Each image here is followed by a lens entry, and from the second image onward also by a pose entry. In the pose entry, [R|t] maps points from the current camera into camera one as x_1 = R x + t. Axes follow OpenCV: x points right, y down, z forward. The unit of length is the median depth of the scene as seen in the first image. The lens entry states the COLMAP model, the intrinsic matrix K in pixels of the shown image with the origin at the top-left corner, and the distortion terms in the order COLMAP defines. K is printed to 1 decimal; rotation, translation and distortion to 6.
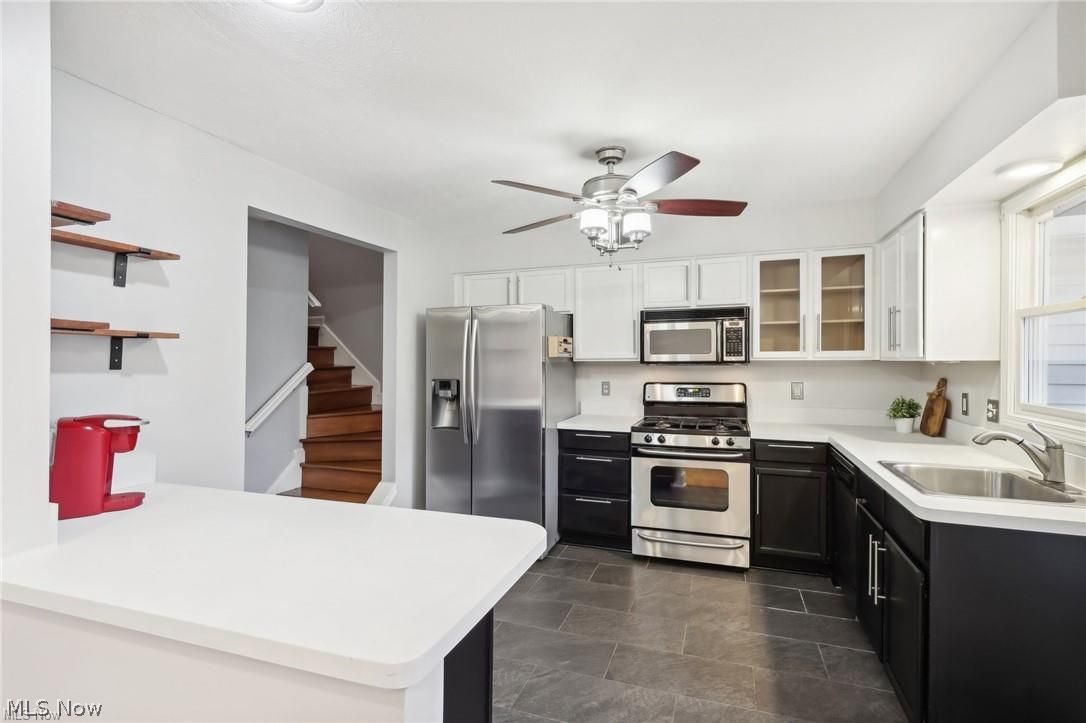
lens RADIAL K [[508.8, 0, 545.6], [0, 508.8, 362.1], [0, 0, 1]] dist [0.002456, 0.000369]
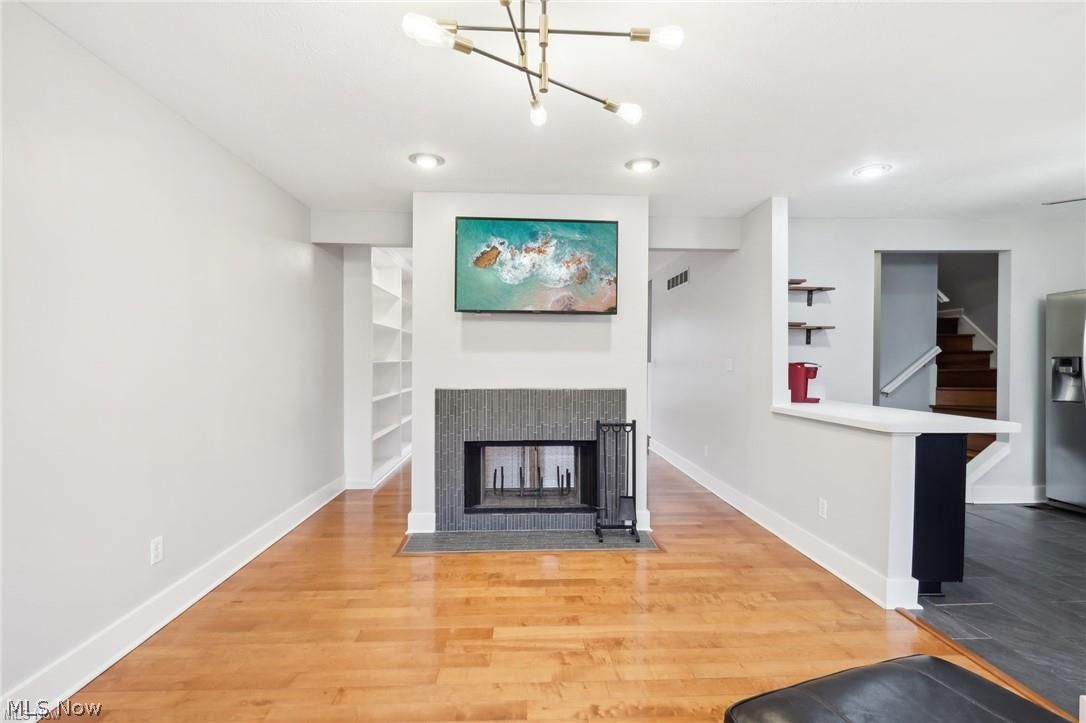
lens RADIAL K [[508.8, 0, 540.3], [0, 508.8, 349.0], [0, 0, 1]] dist [0.002456, 0.000369]
pose [[0.381352, -0.014491, -0.924316, 0.388913], [-0.005940, 0.999818, -0.018125, 0.043177], [0.924411, 0.012402, 0.381196, -0.472499]]
